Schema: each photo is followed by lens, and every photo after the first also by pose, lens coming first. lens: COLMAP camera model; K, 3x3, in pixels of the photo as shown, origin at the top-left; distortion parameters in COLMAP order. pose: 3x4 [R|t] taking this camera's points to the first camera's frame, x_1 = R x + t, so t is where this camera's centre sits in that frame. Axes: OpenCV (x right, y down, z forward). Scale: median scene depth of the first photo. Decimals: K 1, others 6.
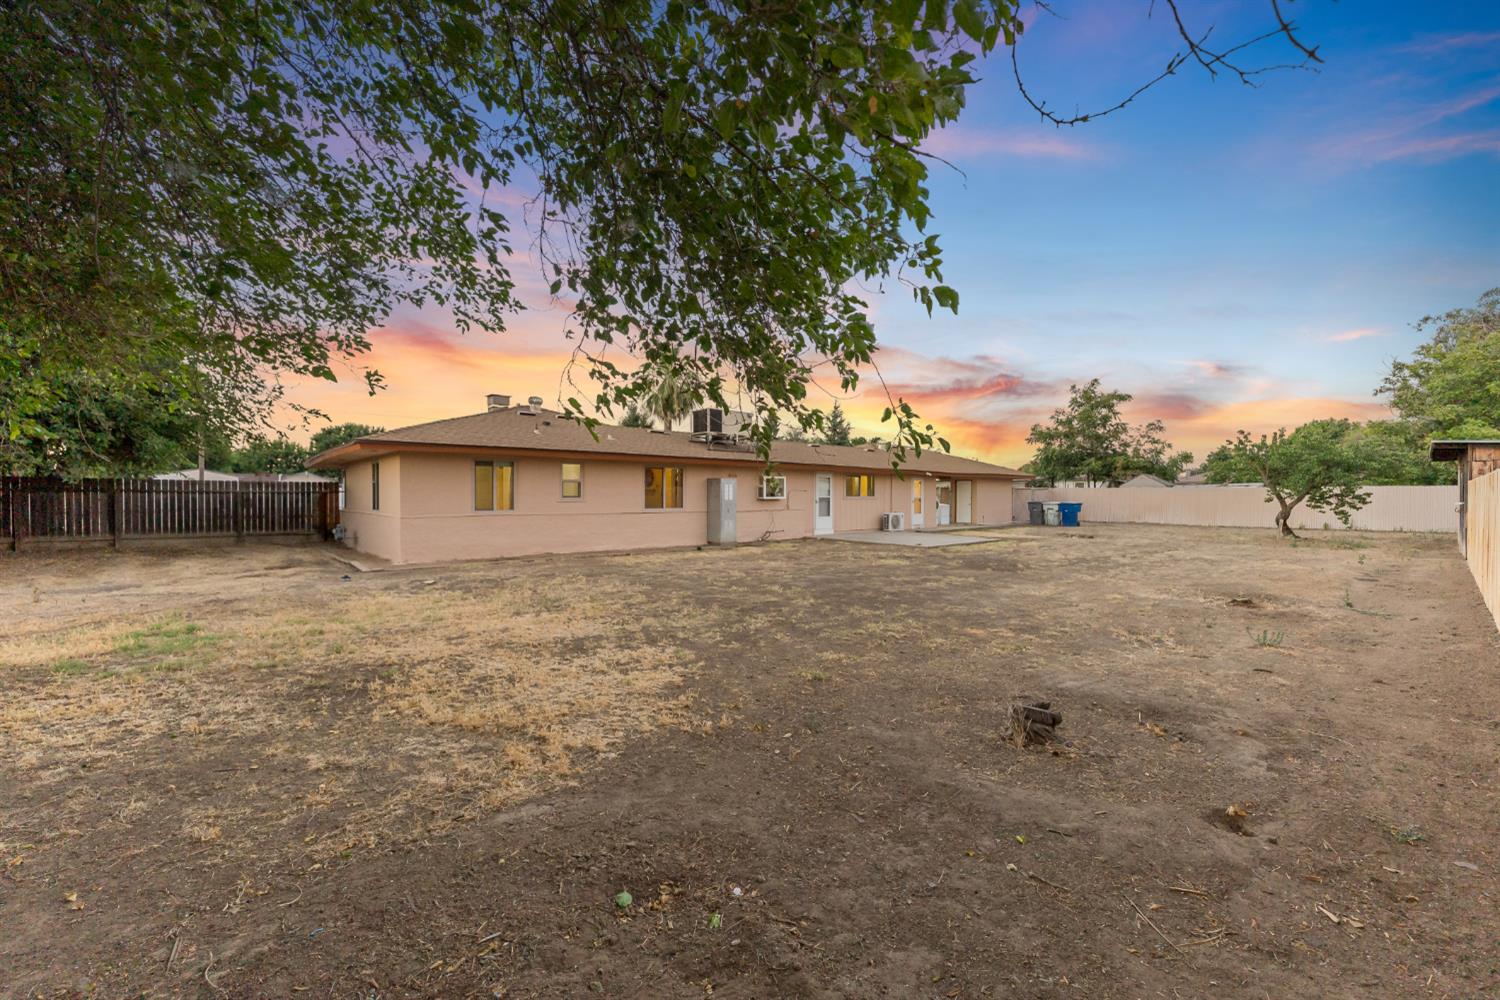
lens RADIAL K [[607.9, 0, 750.0], [0, 607.9, 500.0], [0, 0, 1]] dist [-0.000819, -0.000202]
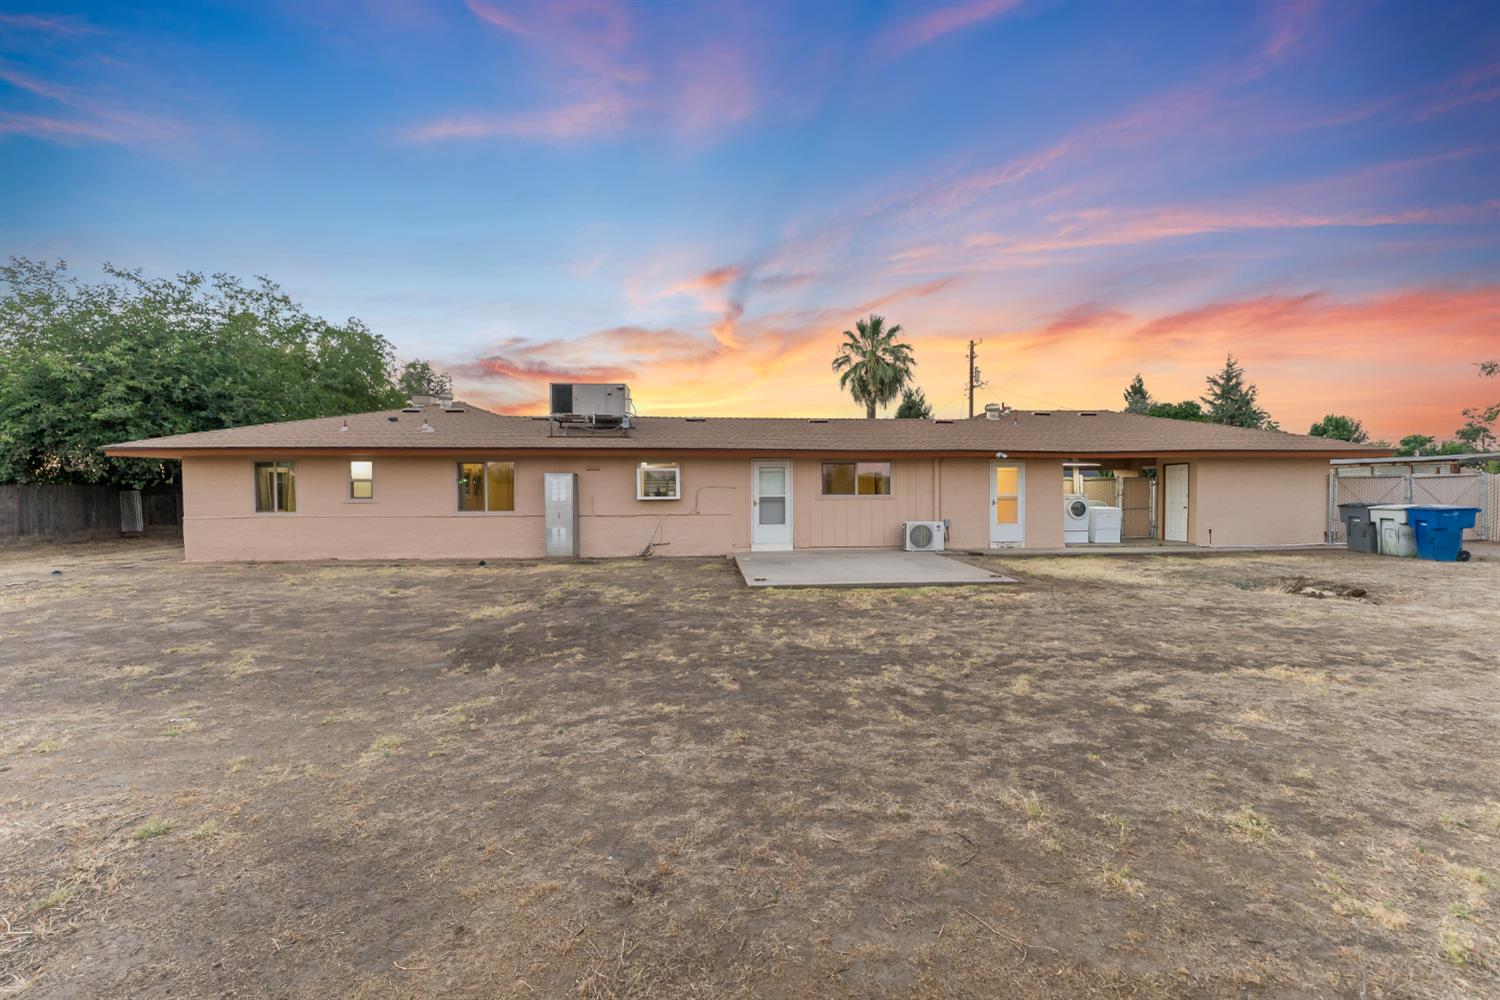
lens RADIAL K [[607.9, 0, 750.0], [0, 607.9, 500.0], [0, 0, 1]] dist [-0.000819, -0.000202]
pose [[0.791734, 0.001444, -0.610864, 0.482221], [0.000838, 0.999994, 0.003449, -0.002797], [0.610865, -0.003243, 0.791728, 0.417570]]
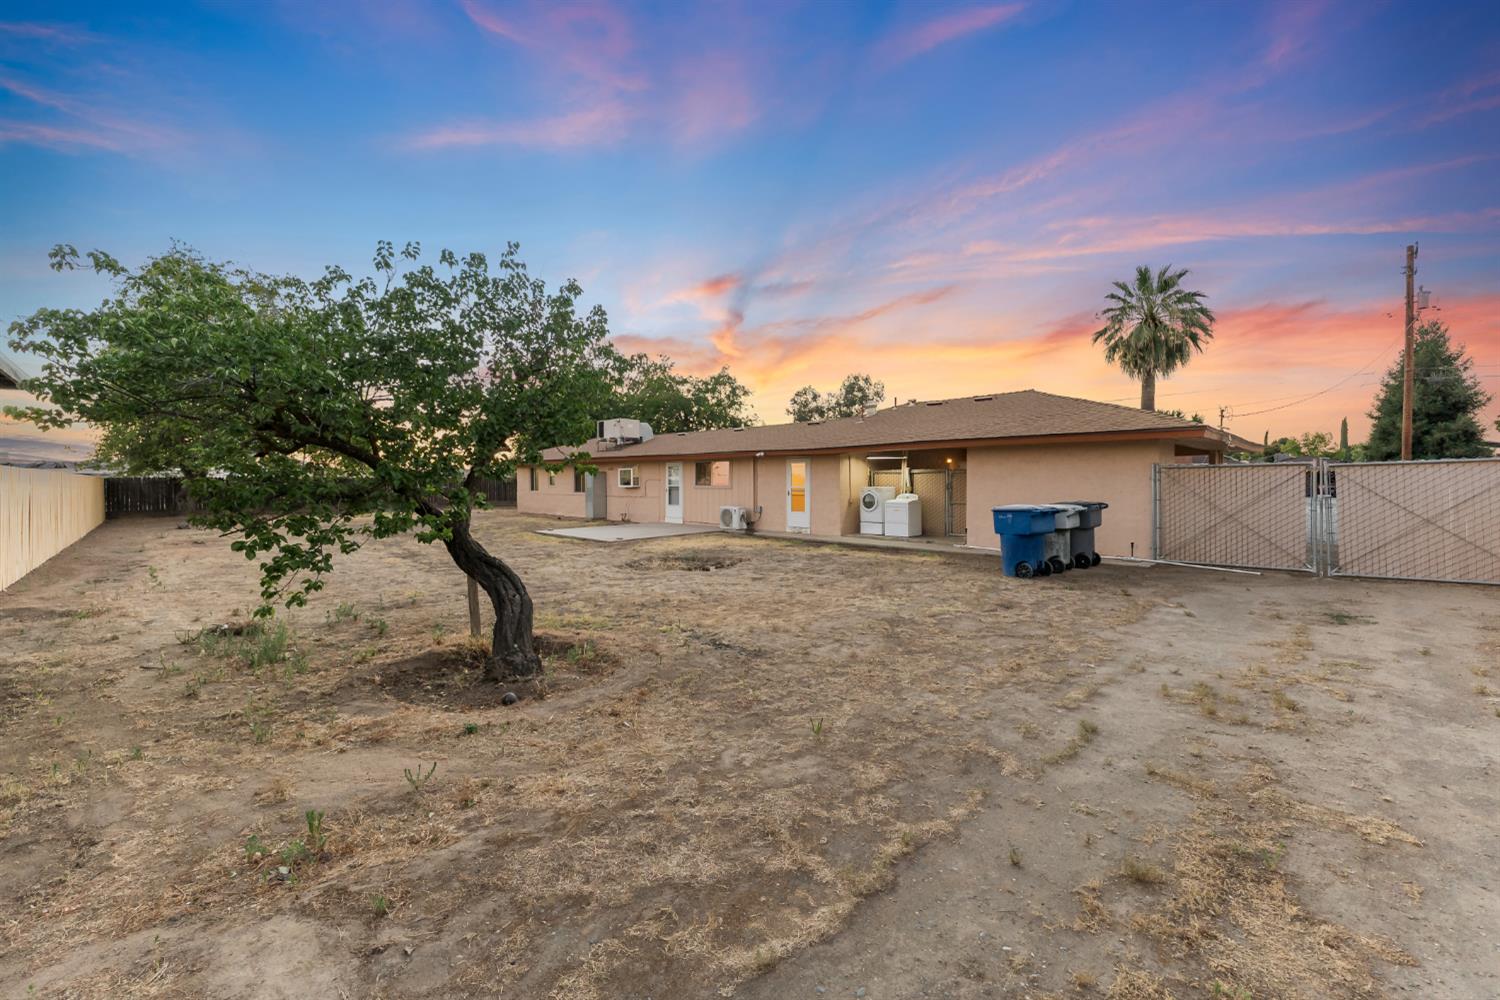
lens RADIAL K [[607.9, 0, 750.0], [0, 607.9, 500.0], [0, 0, 1]] dist [-0.000819, -0.000202]
pose [[0.037876, 0.026073, -0.998942, 1.055307], [-0.010618, 0.999614, 0.025688, -0.008349], [0.999226, 0.009634, 0.038138, 1.014307]]
